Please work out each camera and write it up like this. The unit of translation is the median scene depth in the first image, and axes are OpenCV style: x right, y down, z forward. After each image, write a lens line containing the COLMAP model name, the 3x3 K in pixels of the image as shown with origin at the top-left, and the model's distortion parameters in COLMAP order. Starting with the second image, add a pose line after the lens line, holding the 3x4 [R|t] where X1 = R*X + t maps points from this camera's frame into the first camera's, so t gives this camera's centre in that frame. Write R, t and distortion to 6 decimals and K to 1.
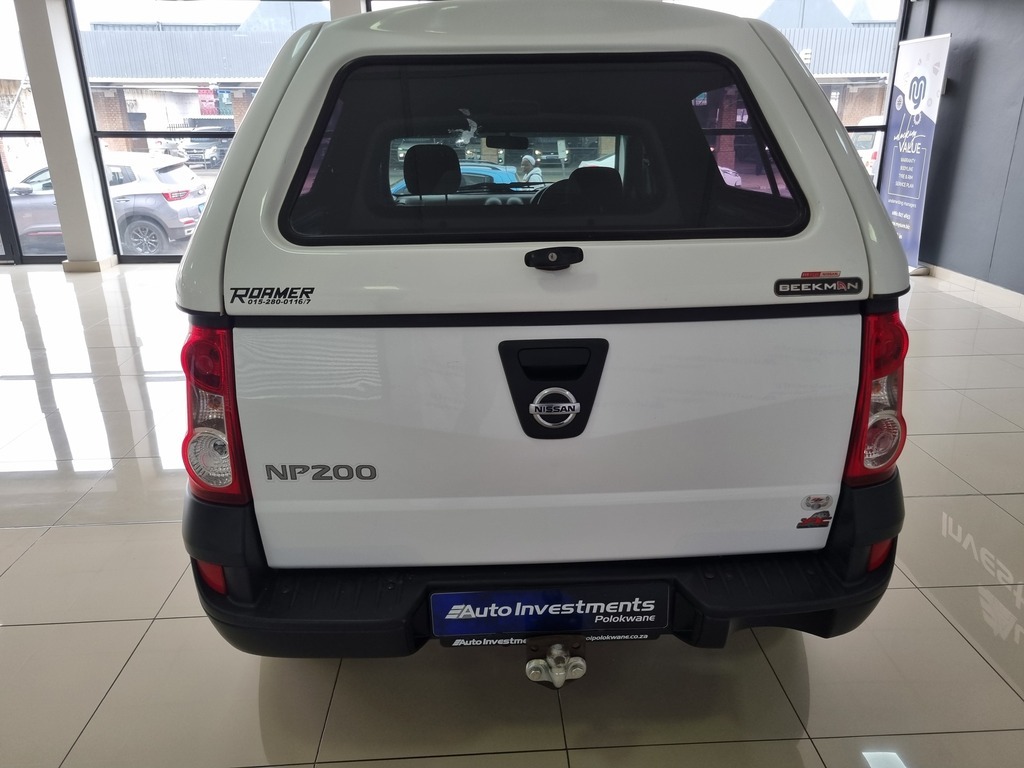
lens RADIAL K [[770.0, 0, 516.6], [0, 770.0, 390.0], [0, 0, 1]] dist [0.046207, -0.002395]
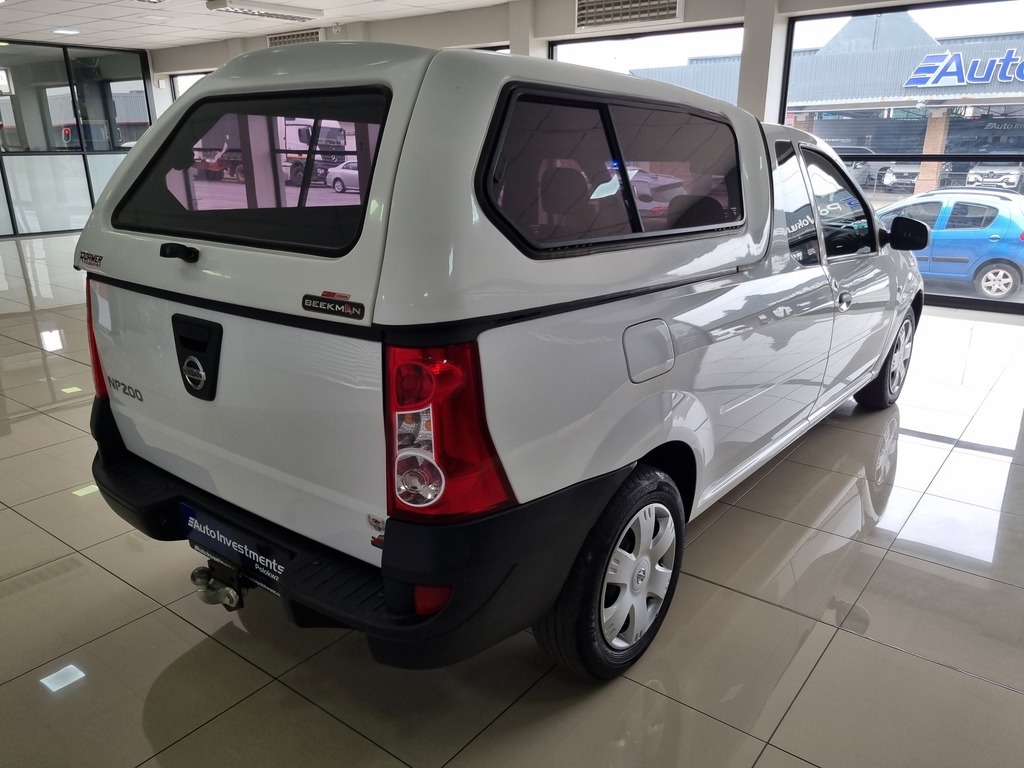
lens RADIAL K [[770.0, 0, 516.6], [0, 770.0, 390.0], [0, 0, 1]] dist [0.046207, -0.002395]
pose [[0.753670, 0.205198, -0.624400, 1.247629], [-0.221312, 0.973768, 0.052881, -0.132825], [0.618872, 0.098332, 0.779313, 0.344019]]
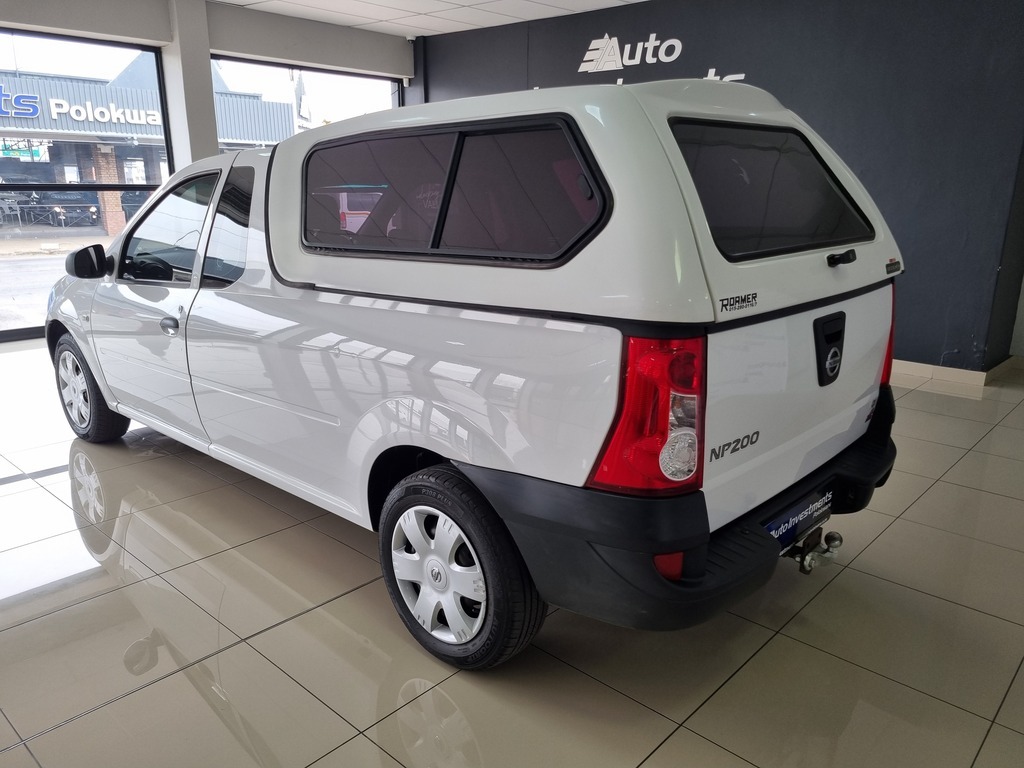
lens RADIAL K [[770.0, 0, 516.6], [0, 770.0, 390.0], [0, 0, 1]] dist [0.046207, -0.002395]
pose [[0.712790, -0.172873, 0.679739, -1.389257], [0.221800, 0.974971, 0.015372, -0.079854], [-0.665384, 0.139810, 0.733293, 0.330521]]
